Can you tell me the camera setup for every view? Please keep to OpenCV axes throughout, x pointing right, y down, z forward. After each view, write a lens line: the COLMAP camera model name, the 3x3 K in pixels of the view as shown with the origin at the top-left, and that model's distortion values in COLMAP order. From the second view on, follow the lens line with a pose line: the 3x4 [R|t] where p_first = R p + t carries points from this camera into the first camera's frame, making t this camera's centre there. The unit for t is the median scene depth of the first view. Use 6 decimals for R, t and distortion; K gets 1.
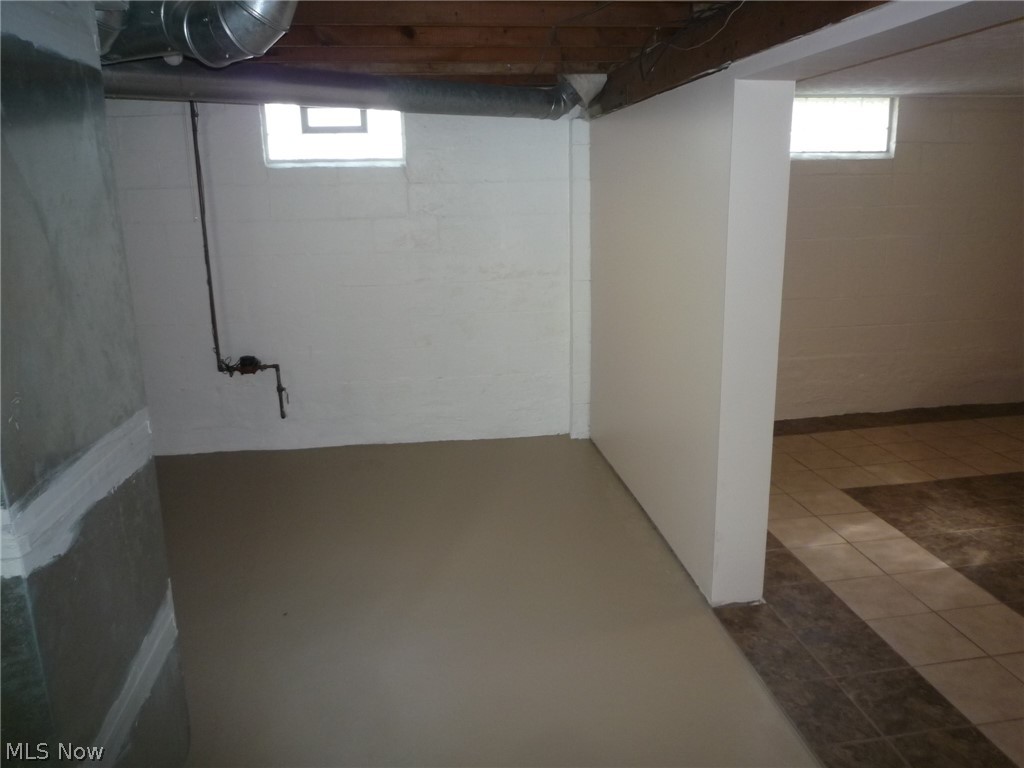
lens RADIAL K [[769.2, 0, 512.0], [0, 769.2, 384.0], [0, 0, 1]] dist [0.005265, -0.029500]
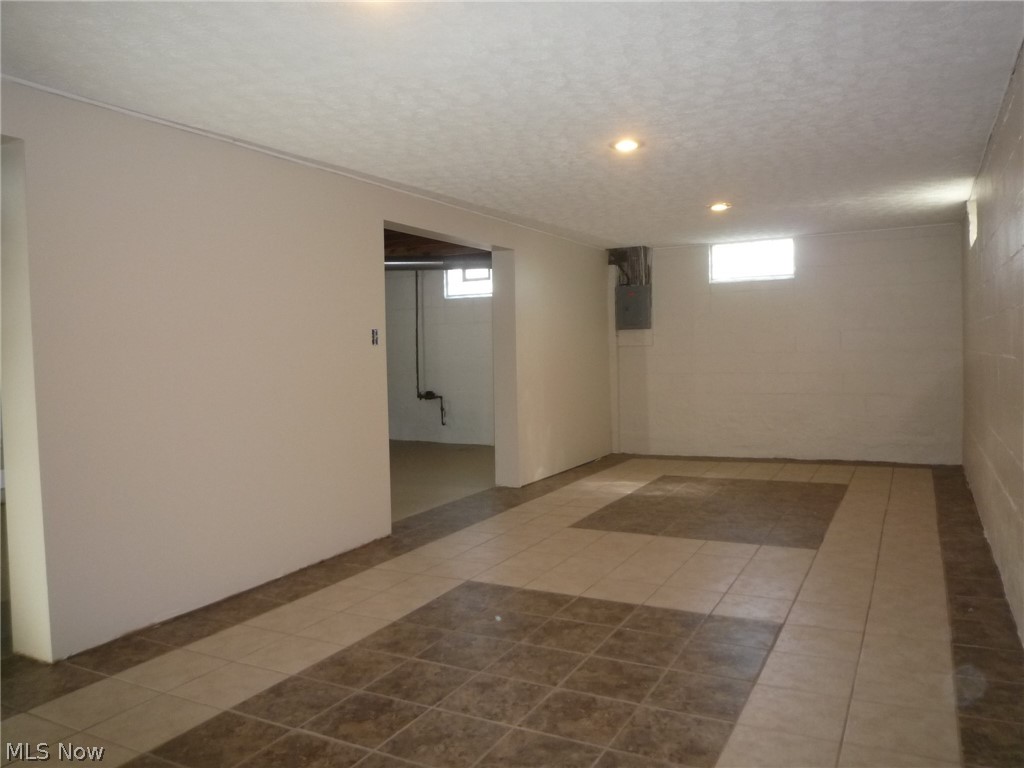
lens RADIAL K [[769.2, 0, 512.0], [0, 769.2, 384.0], [0, 0, 1]] dist [0.005265, -0.029500]
pose [[0.795317, 0.027249, -0.605581, 1.038519], [-0.147010, 0.977837, -0.149071, 0.212877], [0.588097, 0.207585, 0.781697, -0.437757]]
